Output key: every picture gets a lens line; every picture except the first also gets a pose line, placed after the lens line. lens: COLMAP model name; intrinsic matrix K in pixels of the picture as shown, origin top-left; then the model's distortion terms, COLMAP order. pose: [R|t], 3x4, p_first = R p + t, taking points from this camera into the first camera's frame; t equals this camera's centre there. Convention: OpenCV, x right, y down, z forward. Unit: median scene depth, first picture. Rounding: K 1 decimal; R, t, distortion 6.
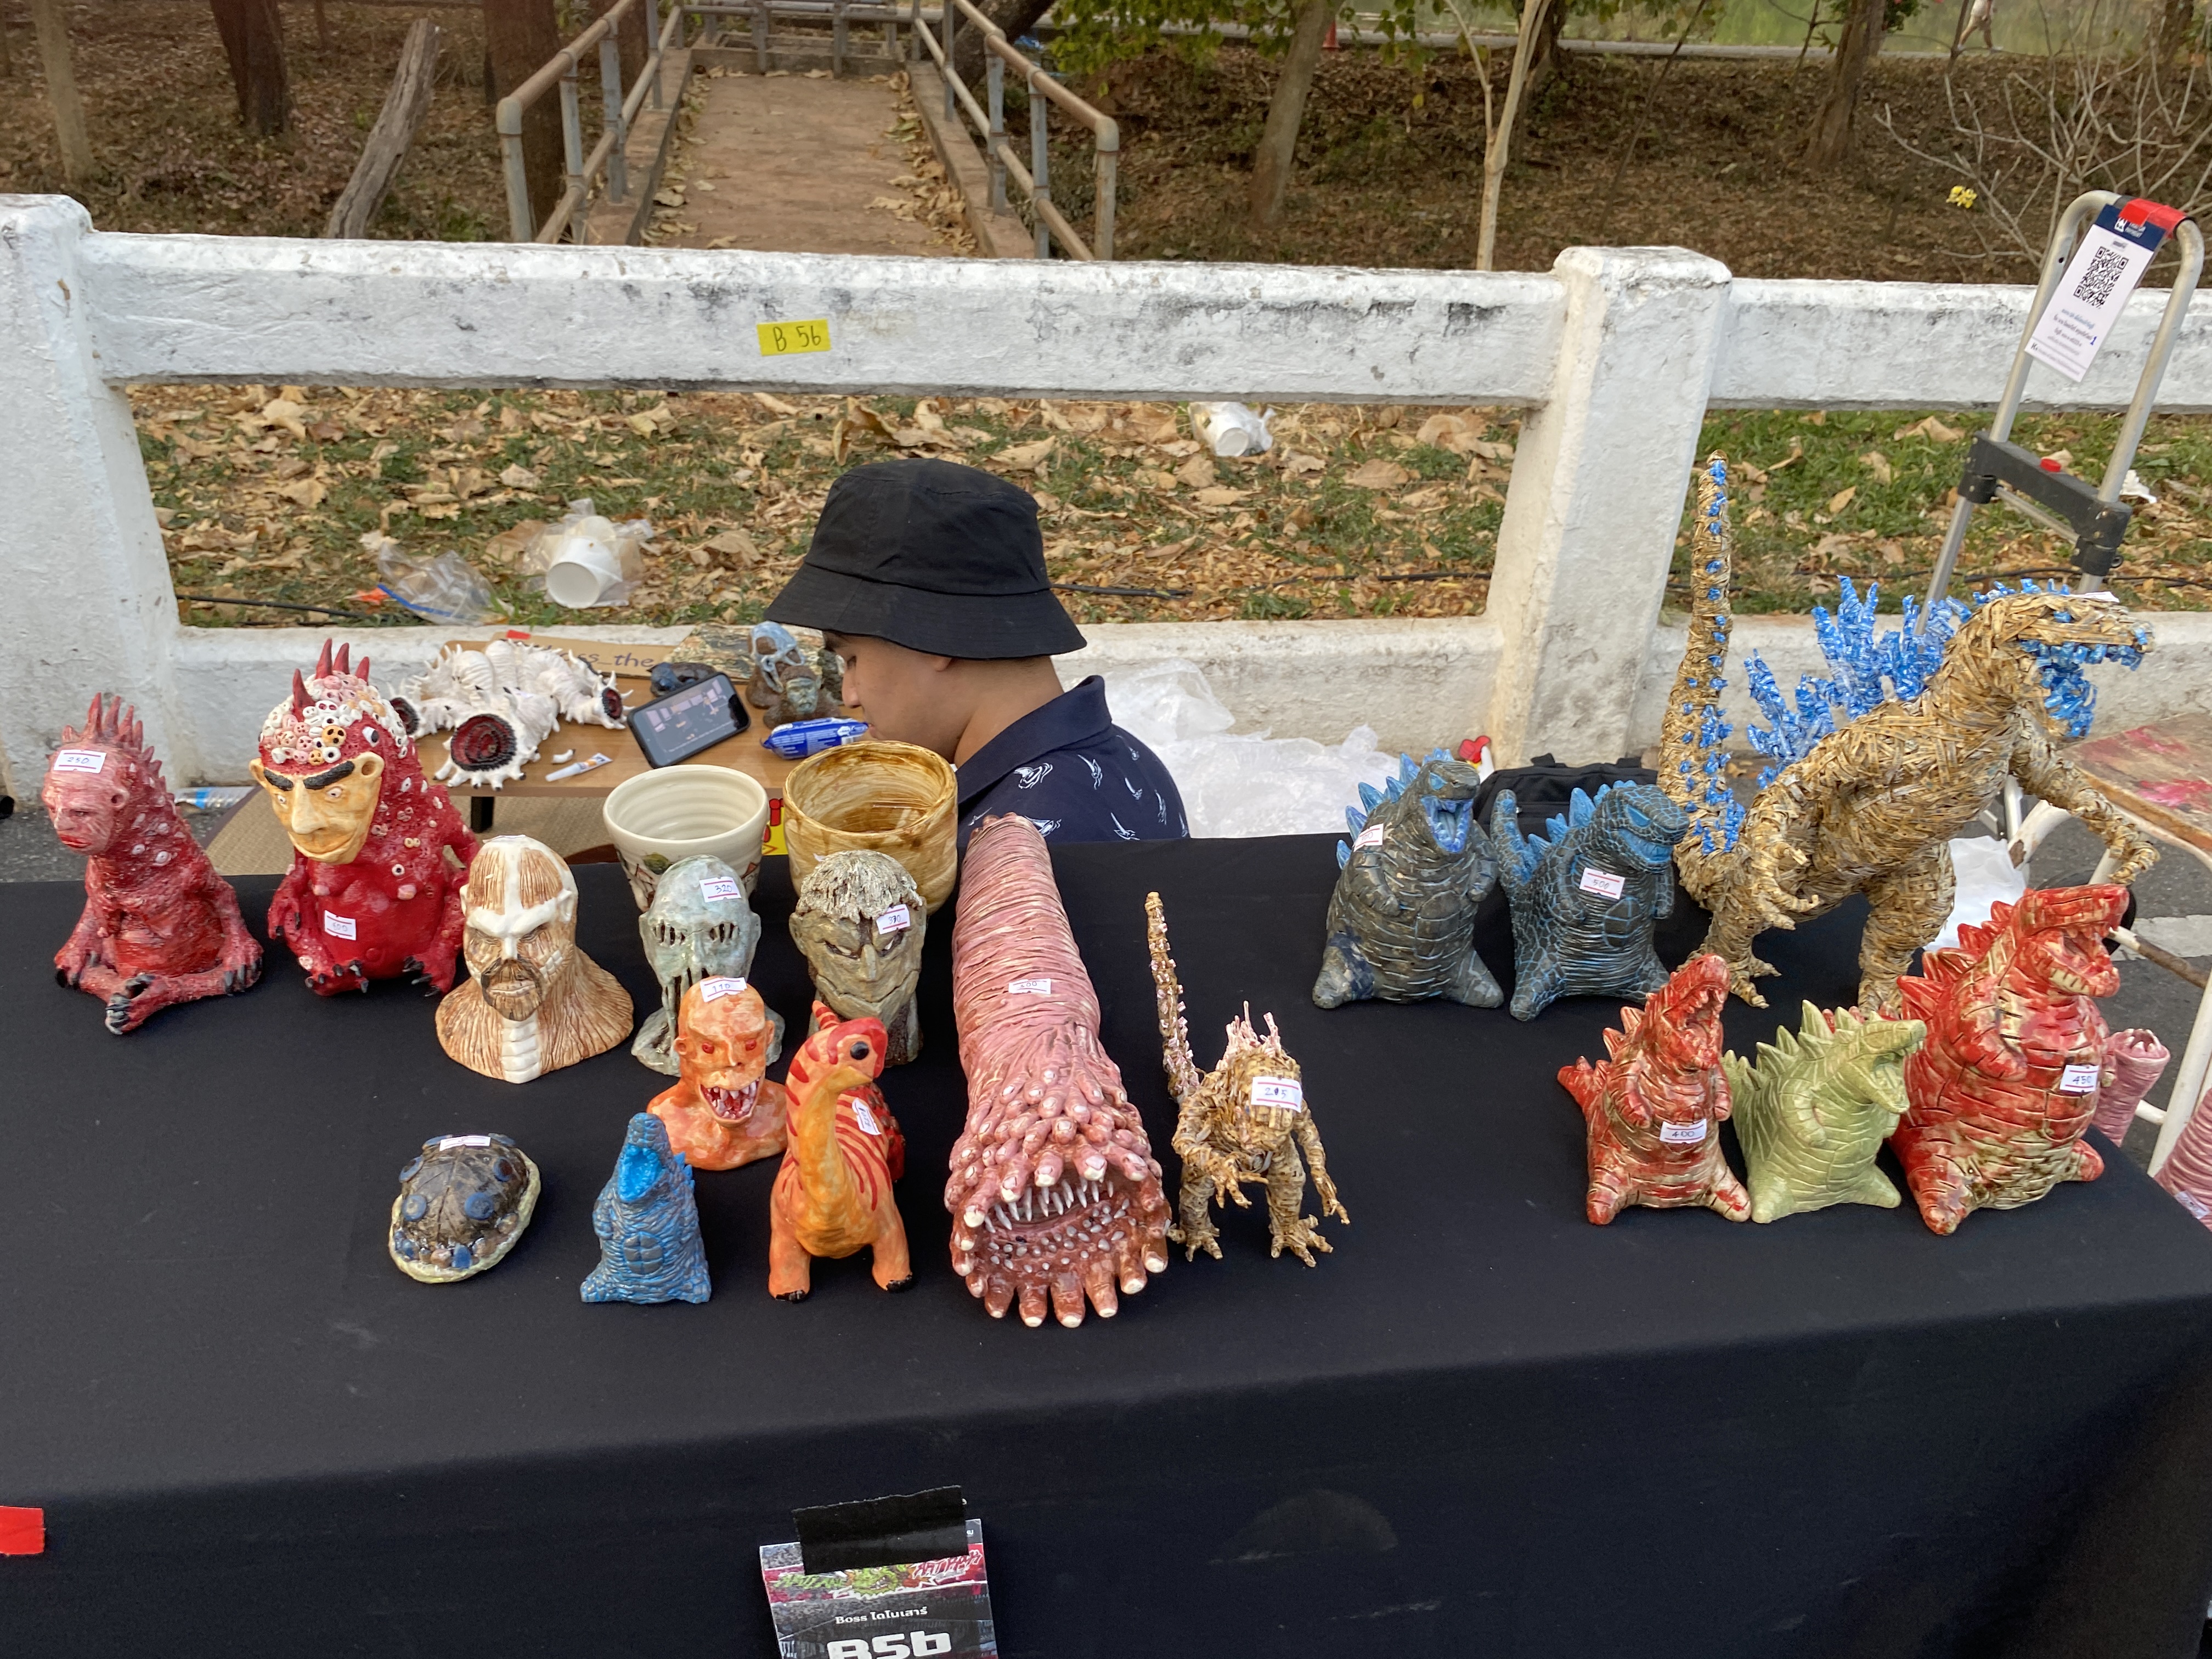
lens RADIAL K [[1683.9, 0, 1097.0], [0, 1683.9, 840.8], [0, 0, 1]] dist [0.011114, -0.022810]
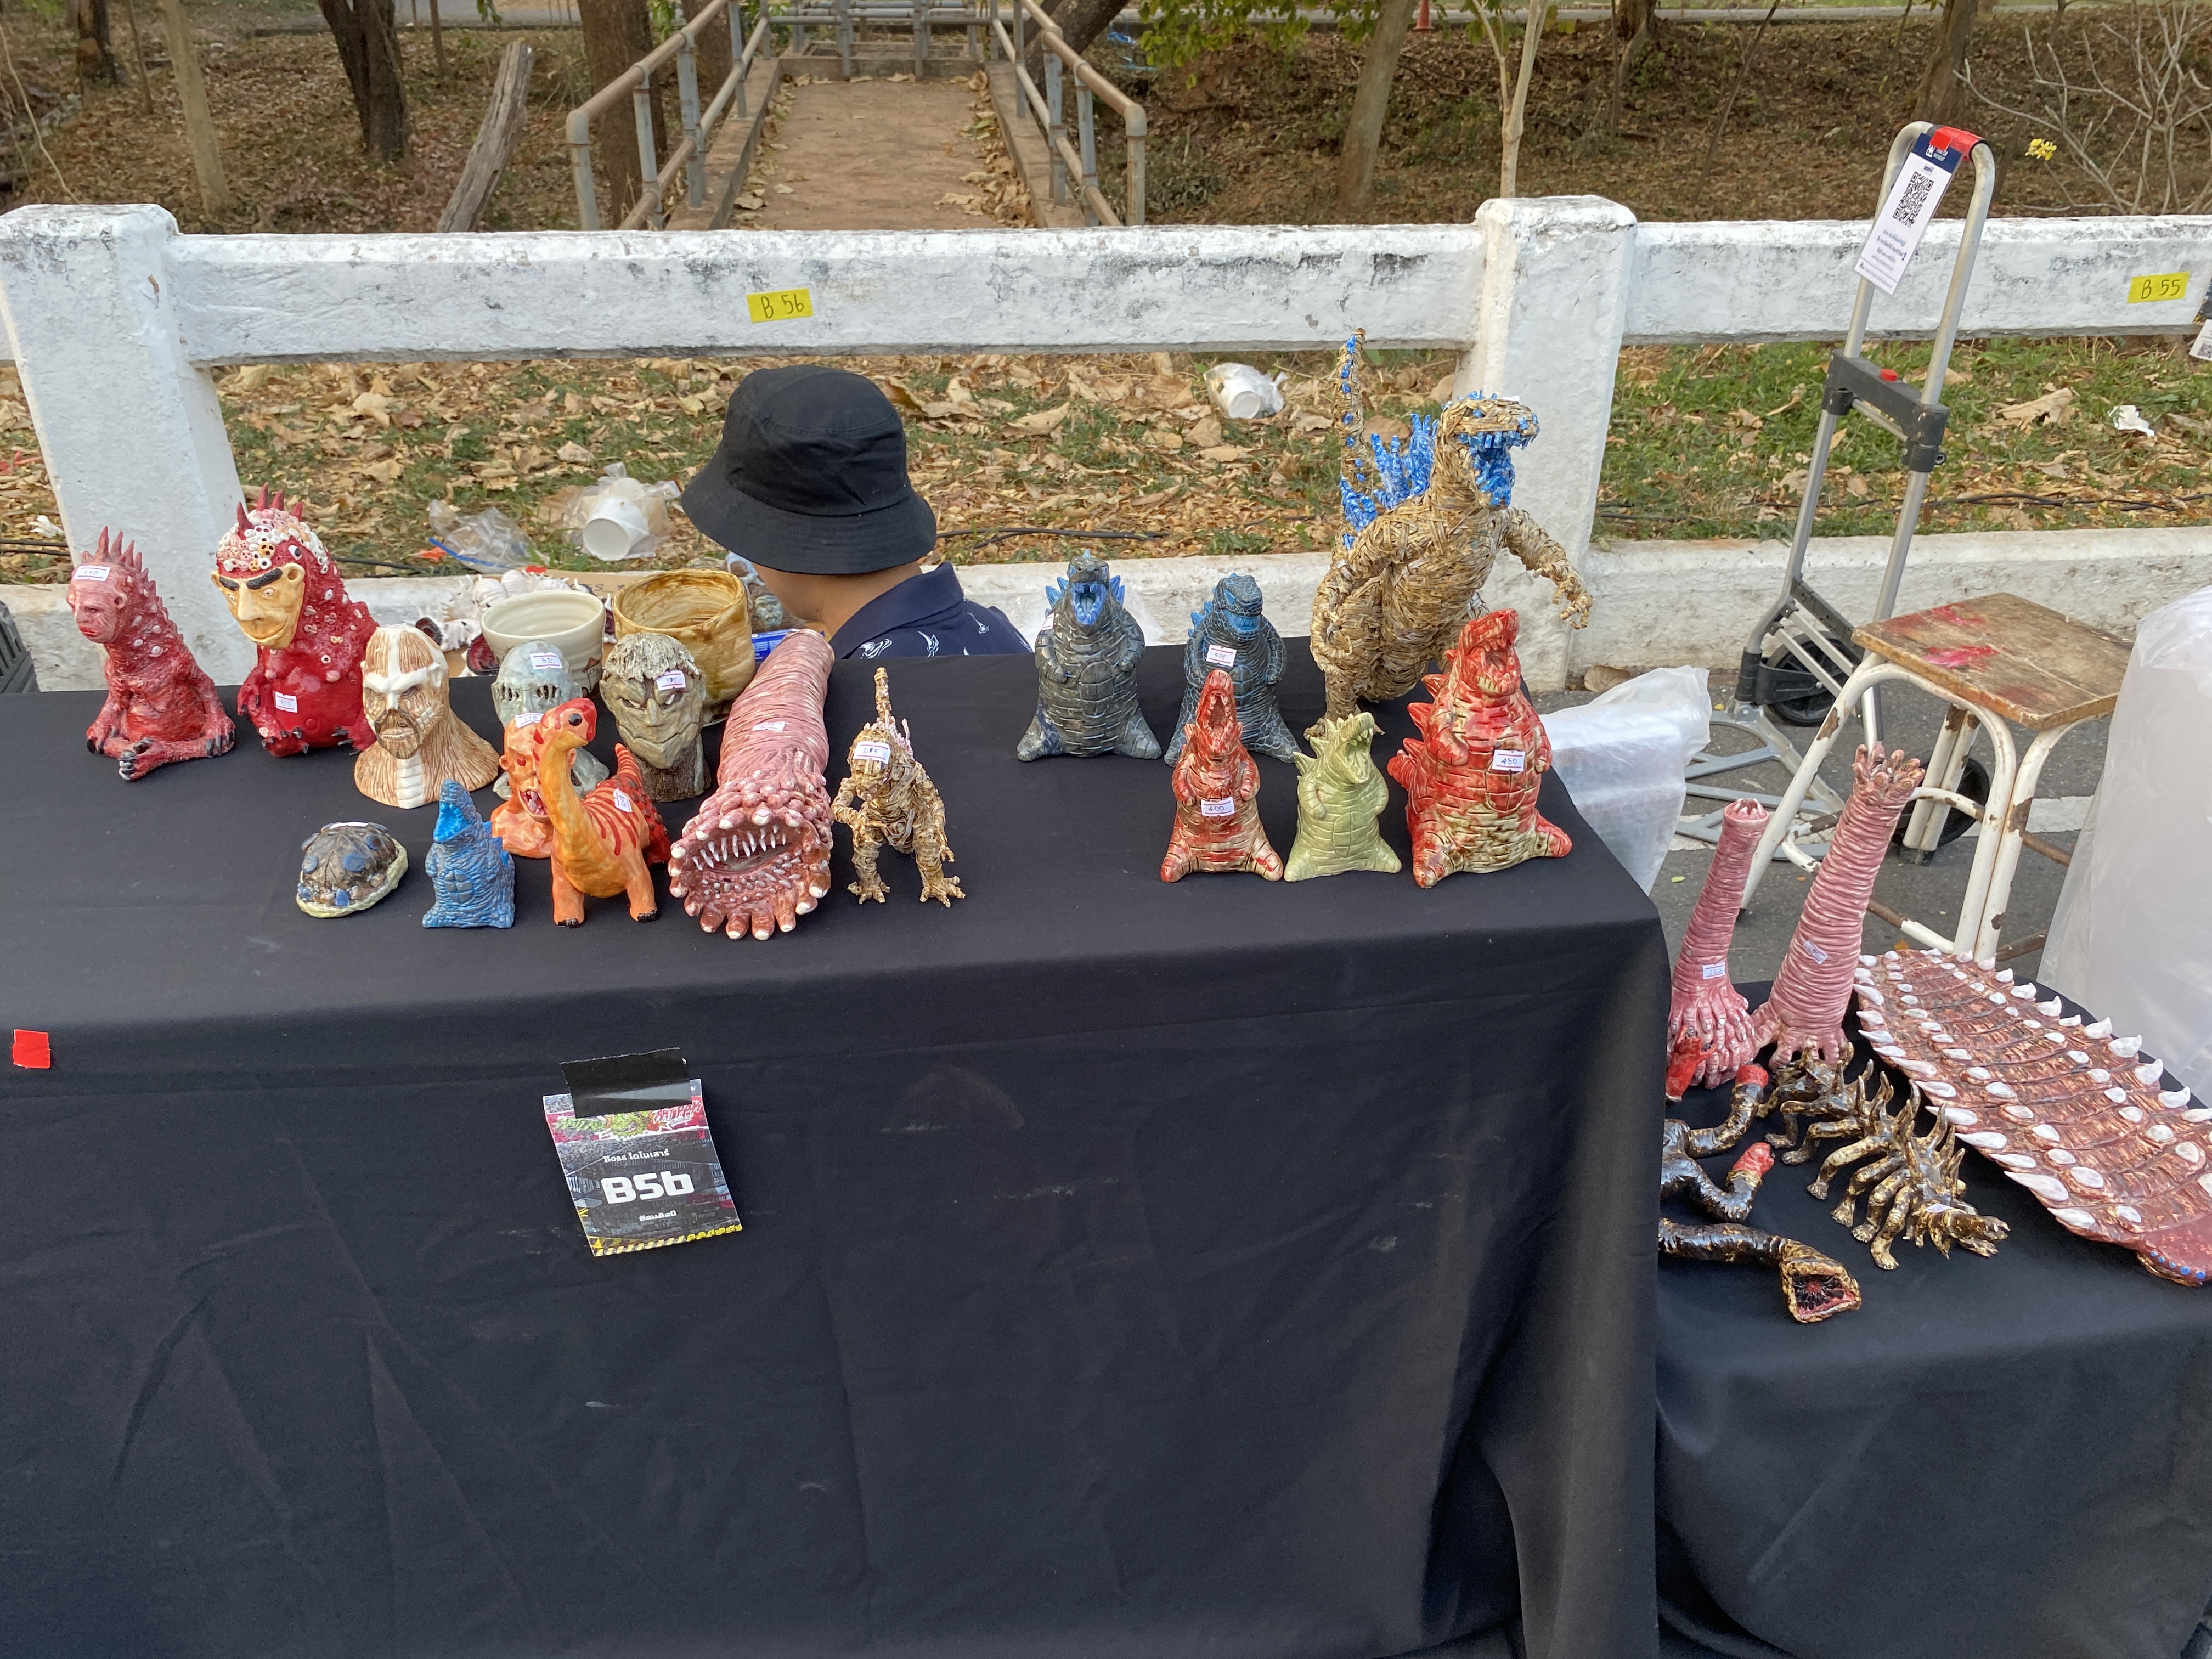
lens RADIAL K [[1683.9, 0, 1089.8], [0, 1683.9, 833.6], [0, 0, 1]] dist [0.011114, -0.022810]
pose [[0.997315, -0.013248, -0.072018, 0.104107], [0.013164, 0.999912, -0.001641, 0.059115], [0.072034, 0.000689, 0.997402, -0.109381]]
